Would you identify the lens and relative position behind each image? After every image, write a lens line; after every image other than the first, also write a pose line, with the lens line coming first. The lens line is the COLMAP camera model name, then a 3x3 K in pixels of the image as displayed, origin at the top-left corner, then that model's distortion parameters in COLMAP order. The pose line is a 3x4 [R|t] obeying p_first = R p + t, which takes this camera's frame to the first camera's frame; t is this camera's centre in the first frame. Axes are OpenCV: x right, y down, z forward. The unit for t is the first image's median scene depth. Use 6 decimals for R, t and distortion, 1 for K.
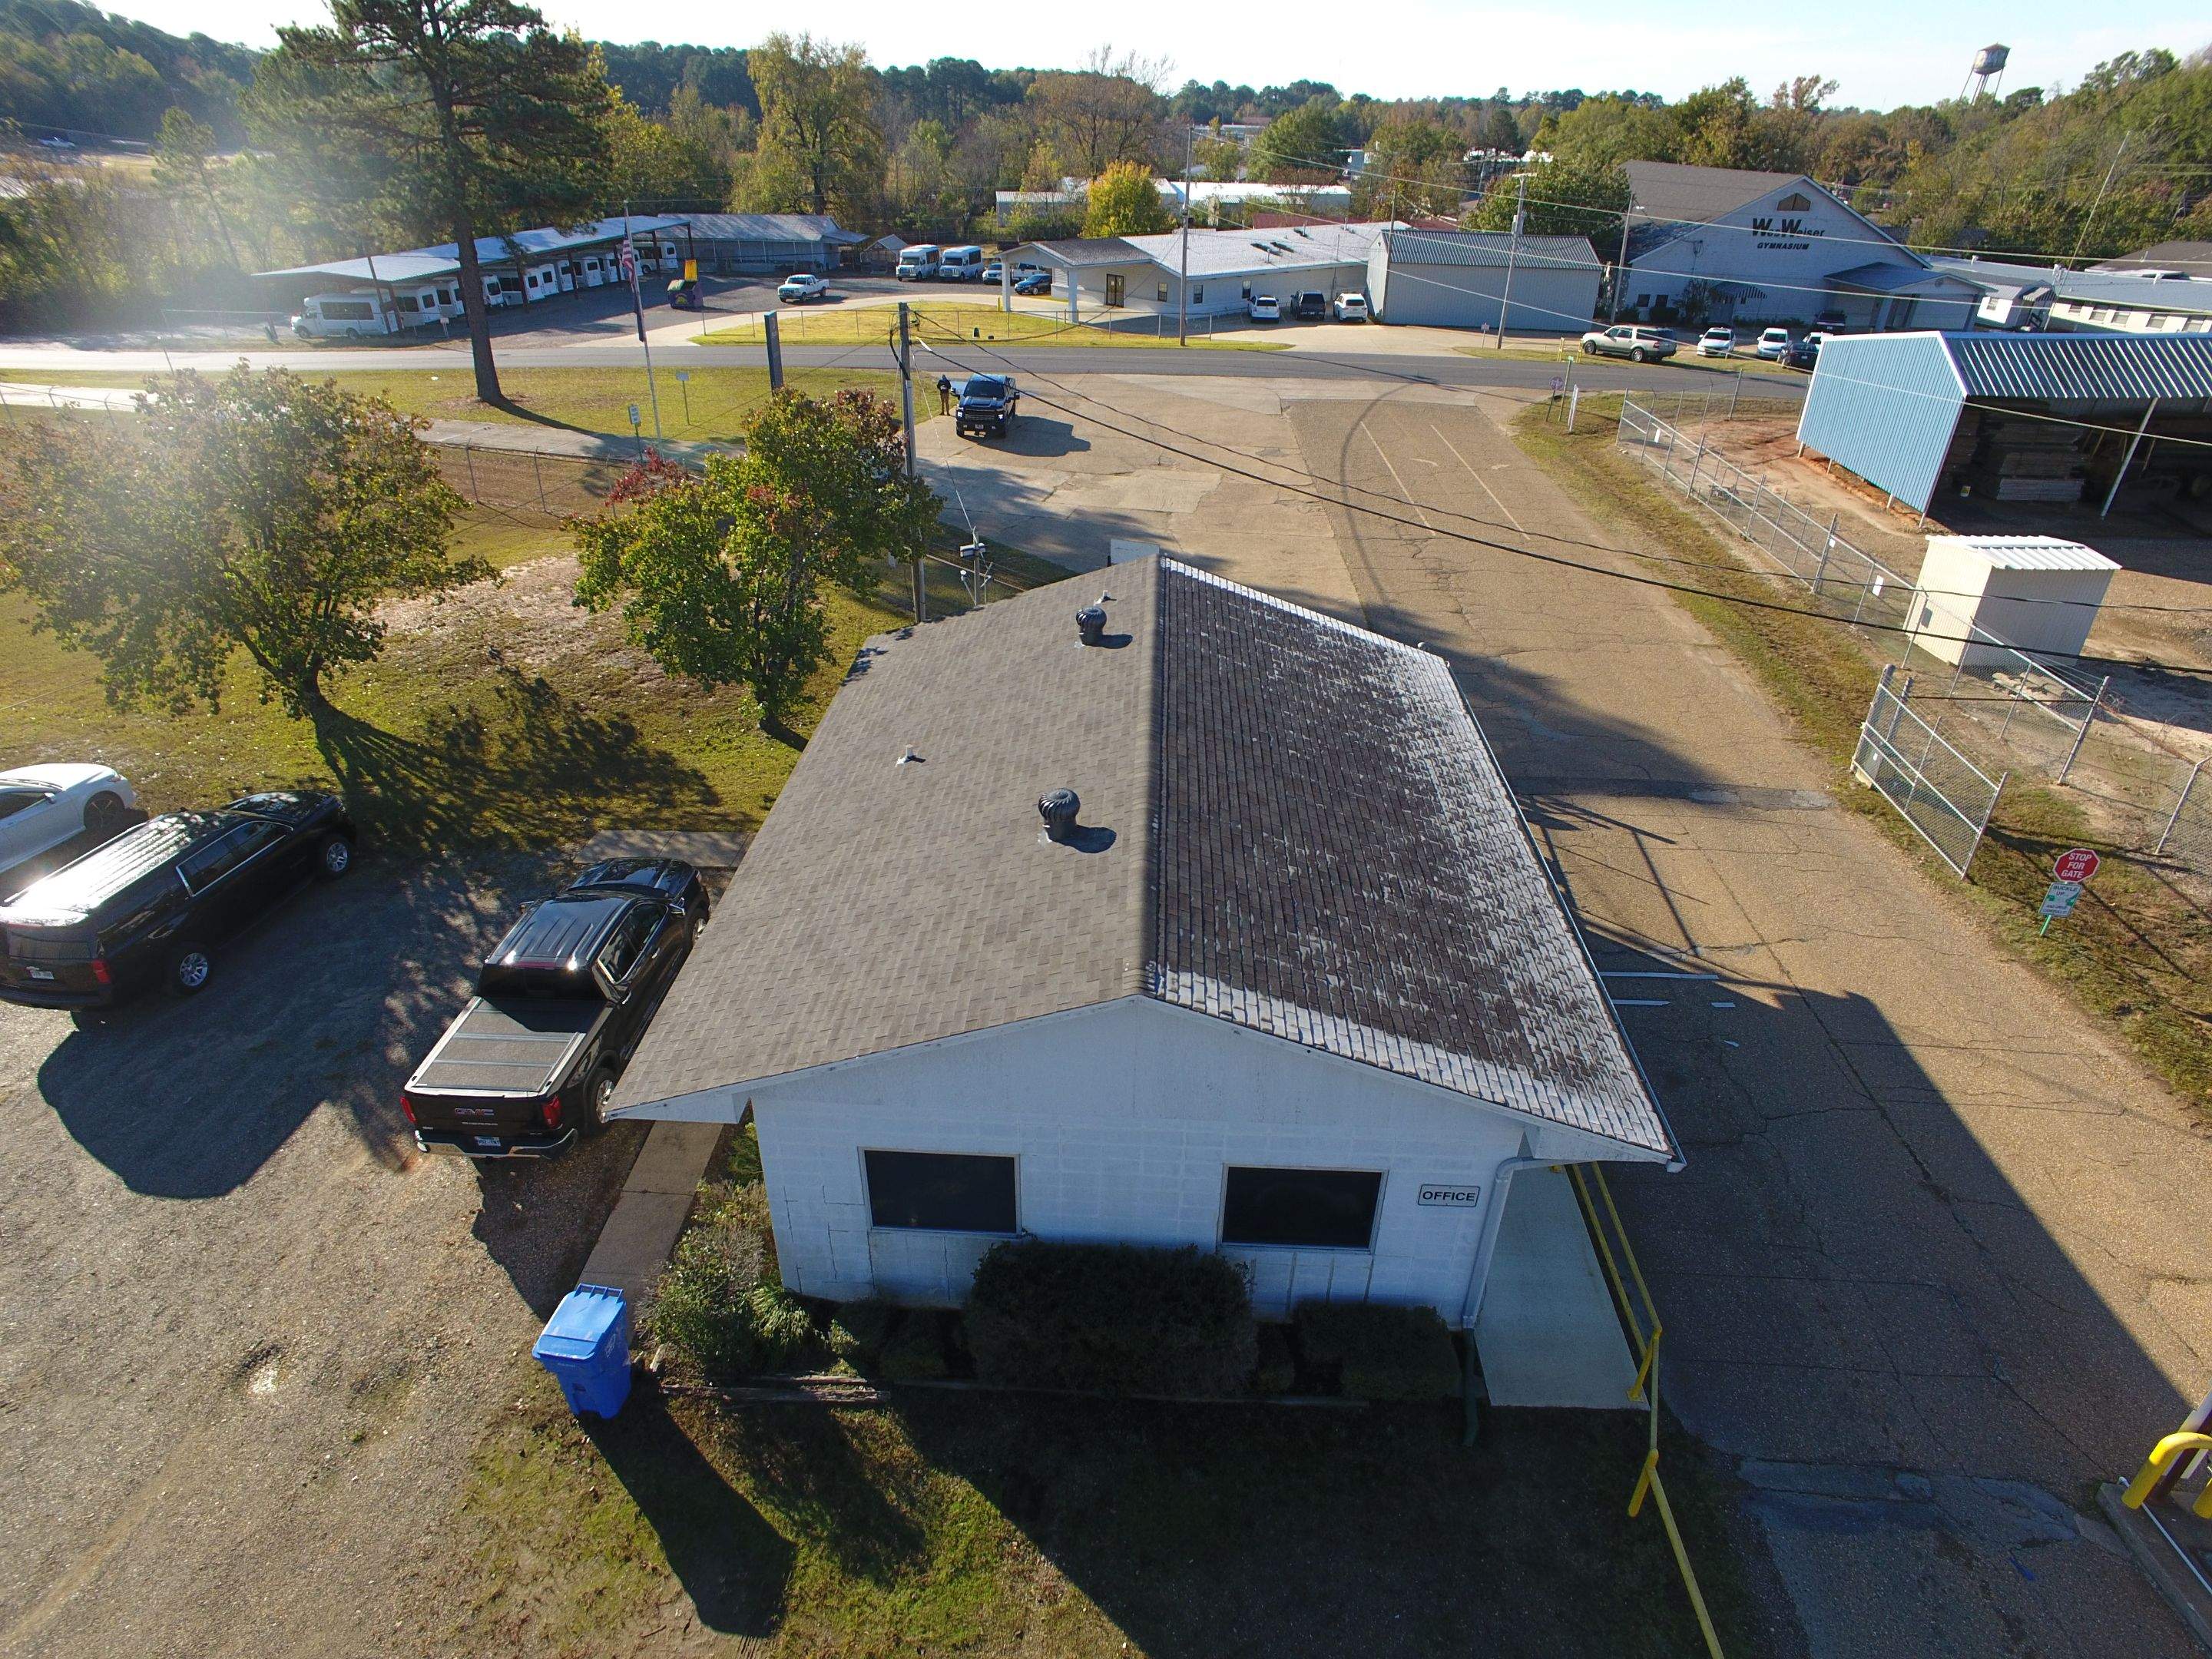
lens RADIAL K [[1280.6, 0, 1114.9], [0, 1280.6, 831.5], [0, 0, 1]] dist [-0.090850, 0.076469]
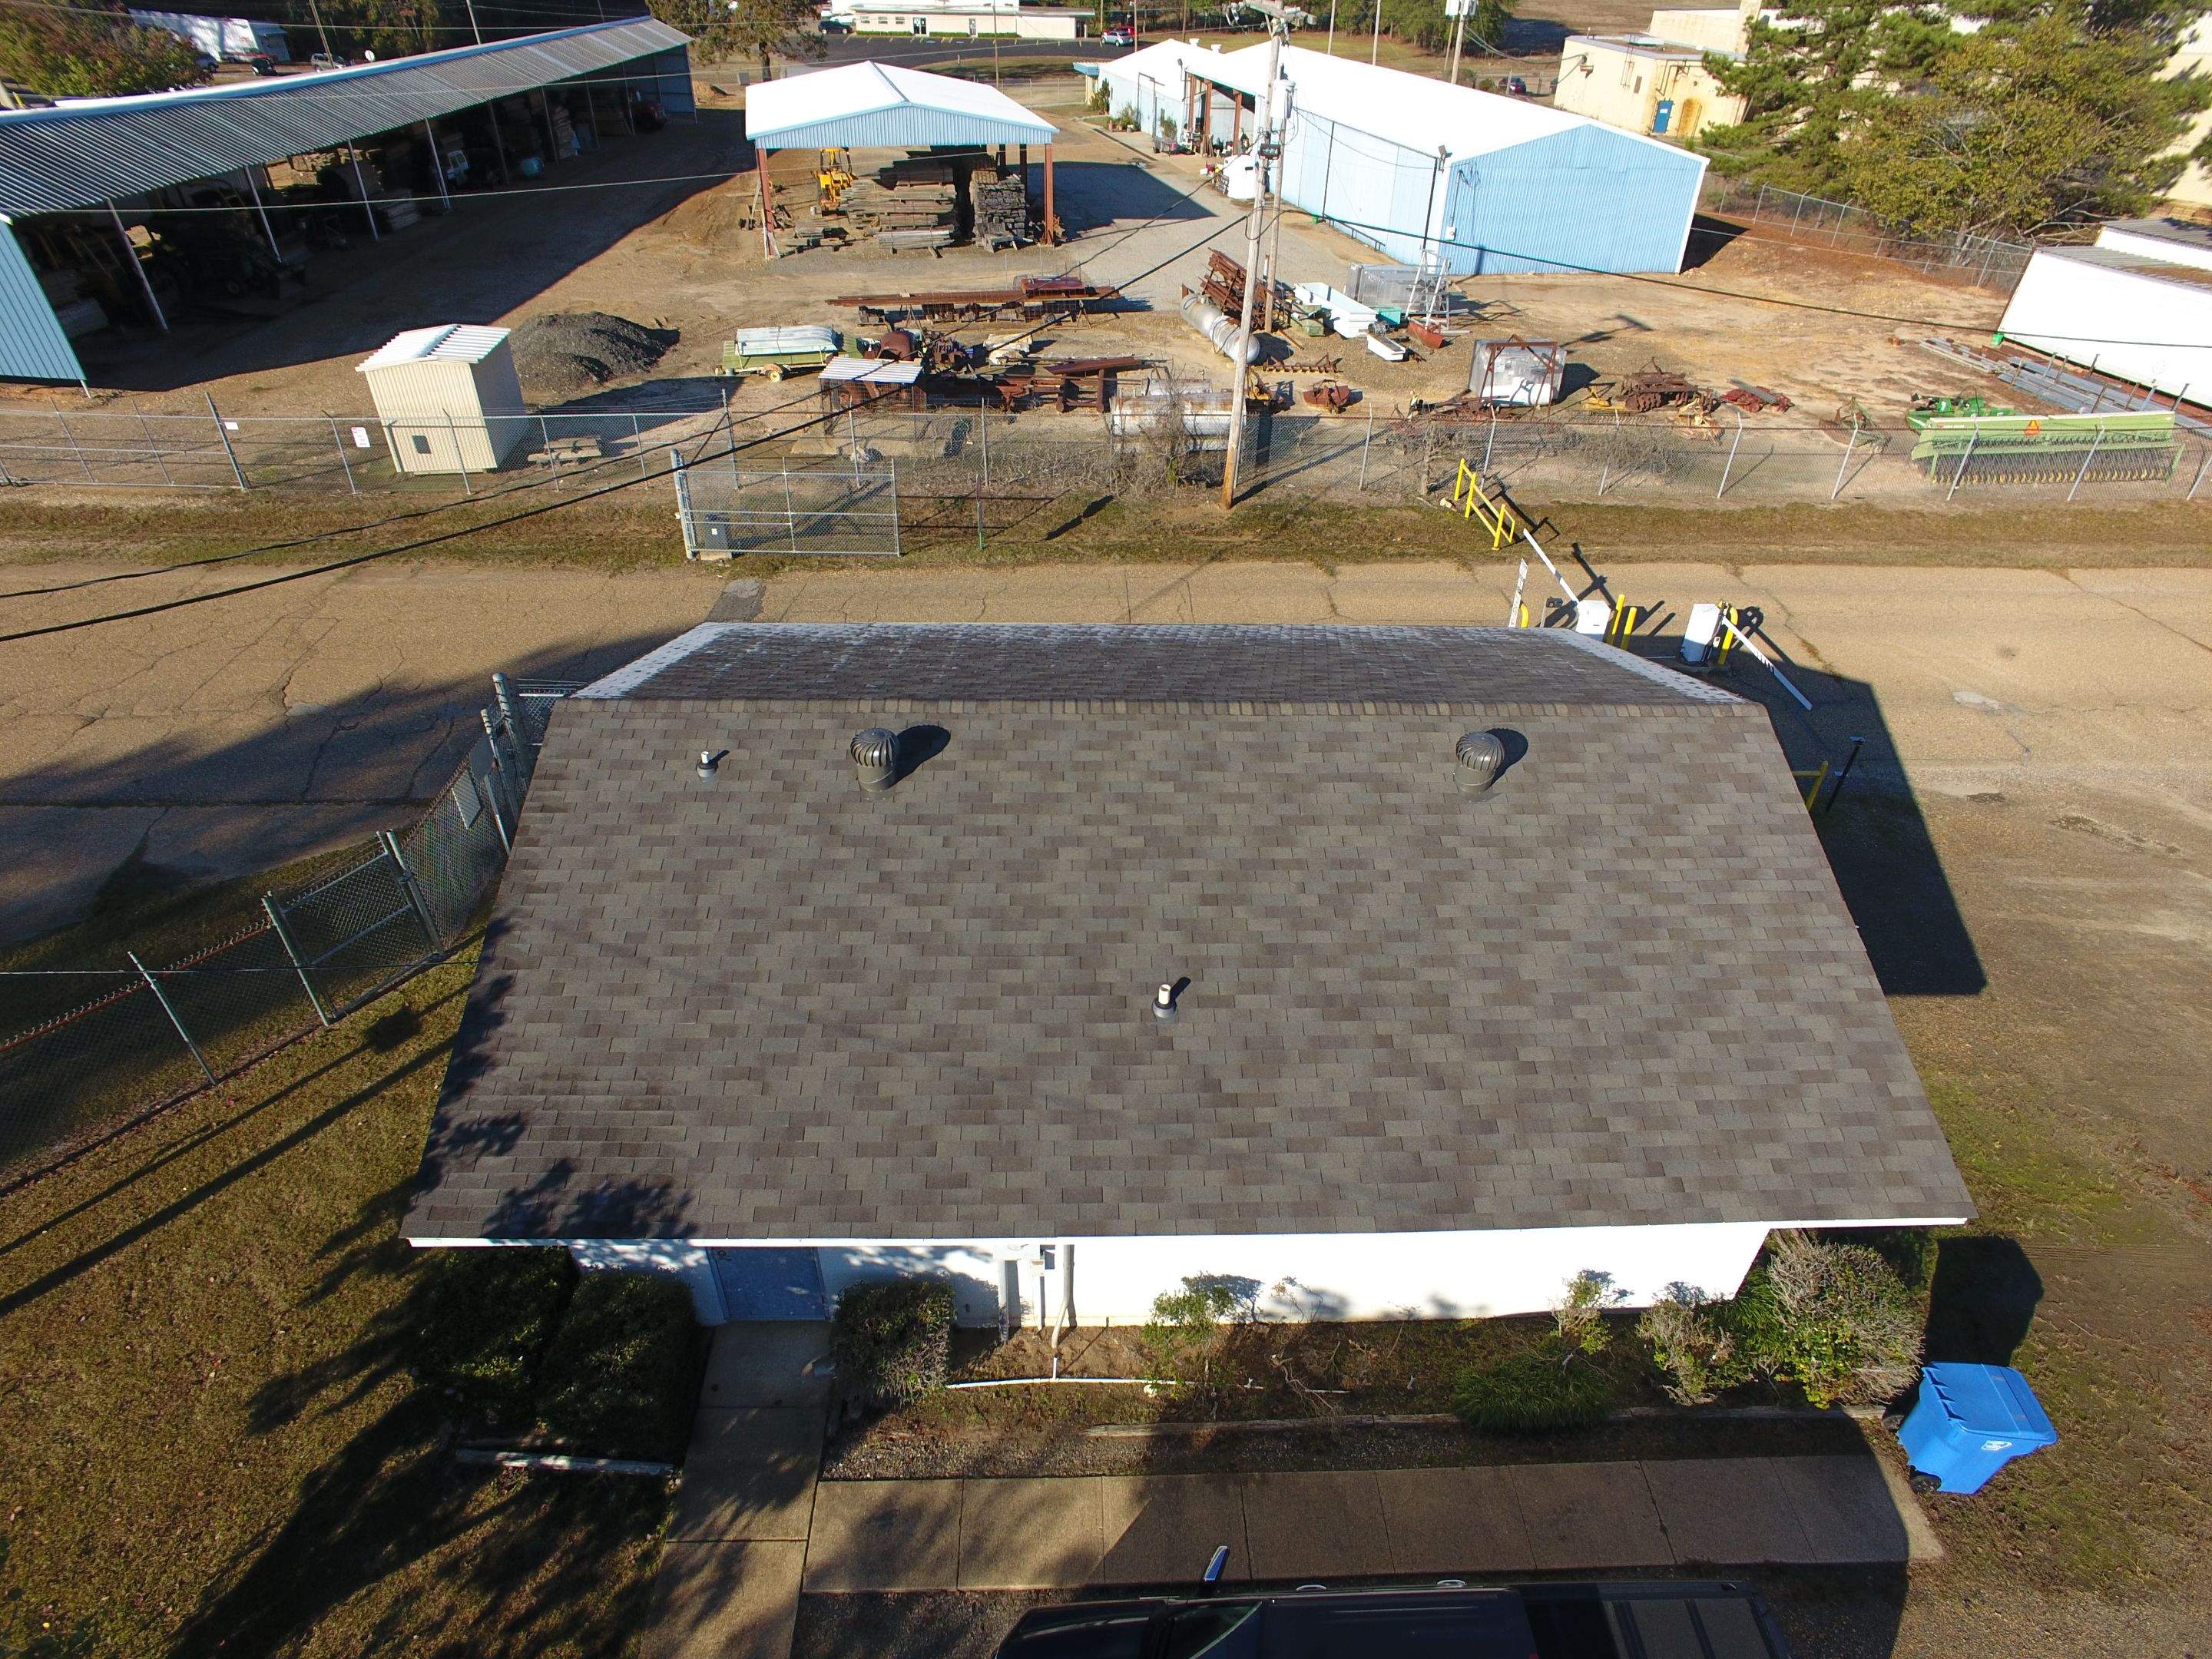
lens RADIAL K [[1276.5, 0, 1113.7], [0, 1276.5, 833.9], [0, 0, 1]] dist [-0.074132, 0.055992]
pose [[-0.076974, -0.602827, 0.794150, -0.345927], [0.477699, 0.676840, 0.560081, -0.271933], [-0.875145, 0.422476, 0.235871, 0.480623]]
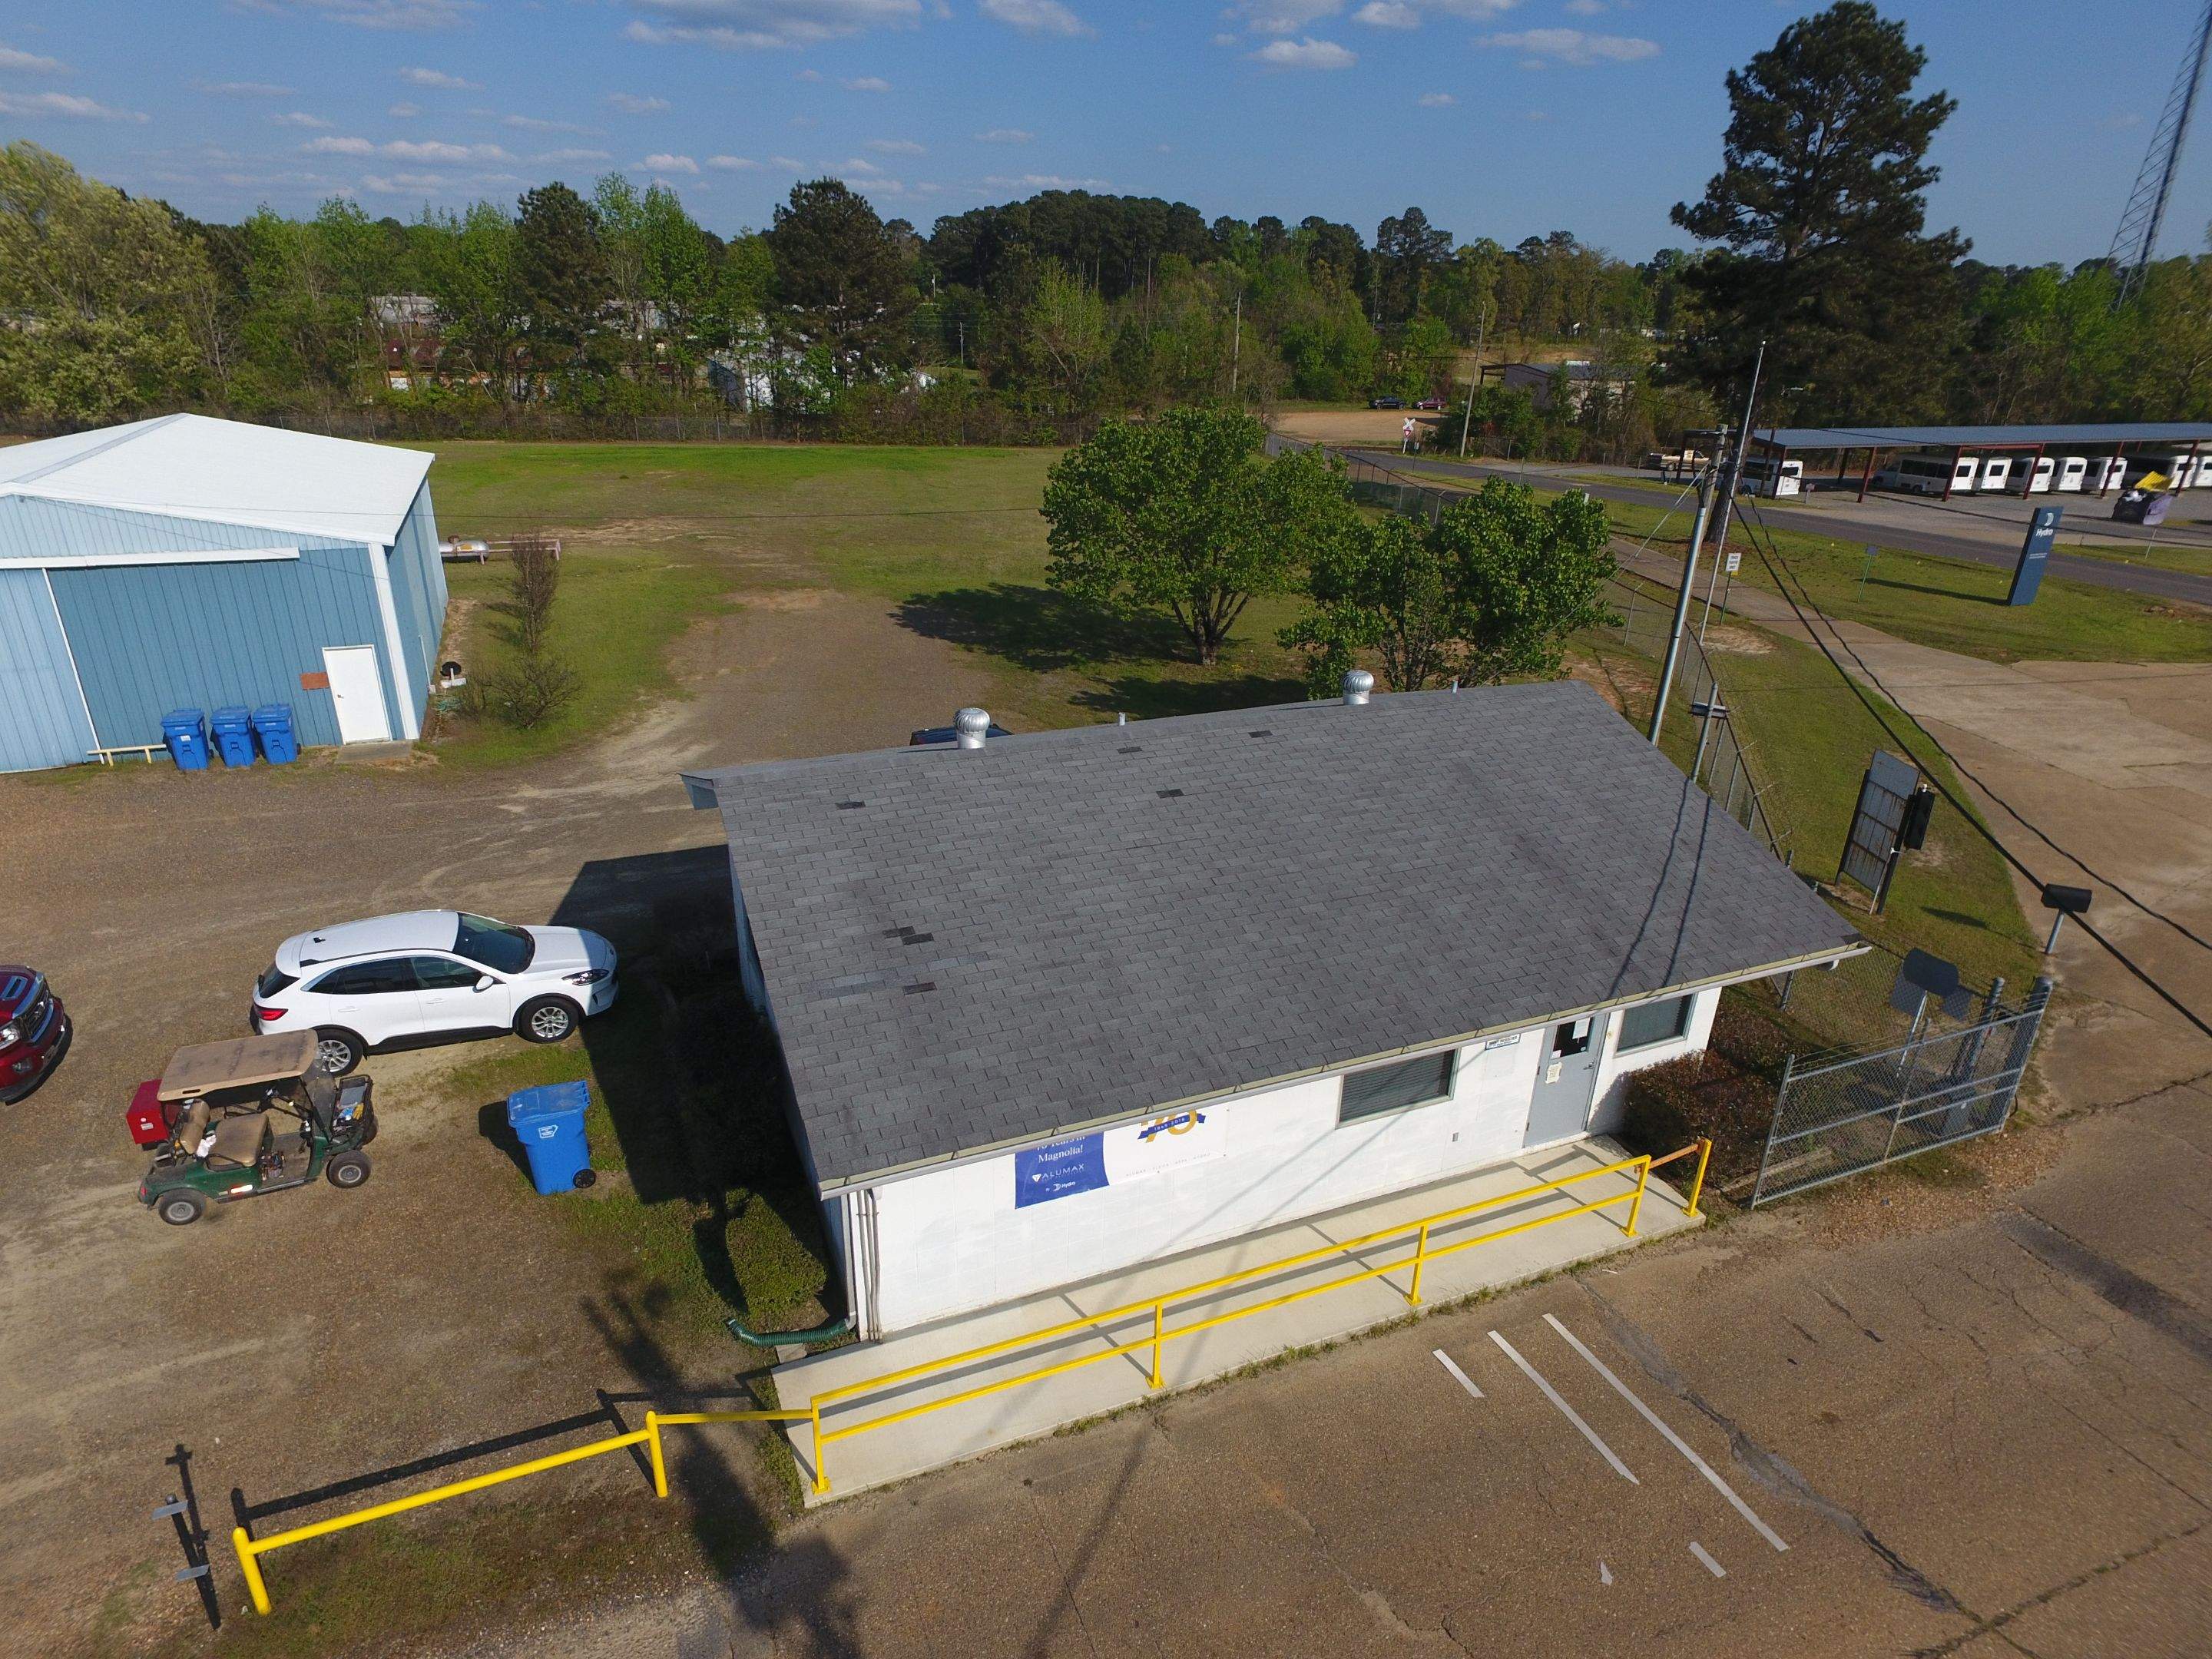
lens RADIAL K [[1294.8, 0, 1095.4], [0, 1294.8, 839.8], [0, 0, 1]] dist [-0.013250, 0.017105]
pose [[0.427669, 0.348869, -0.833900, 0.471527], [-0.466791, 0.875235, 0.126766, -0.059410], [0.774083, 0.335043, 0.537160, 0.228114]]
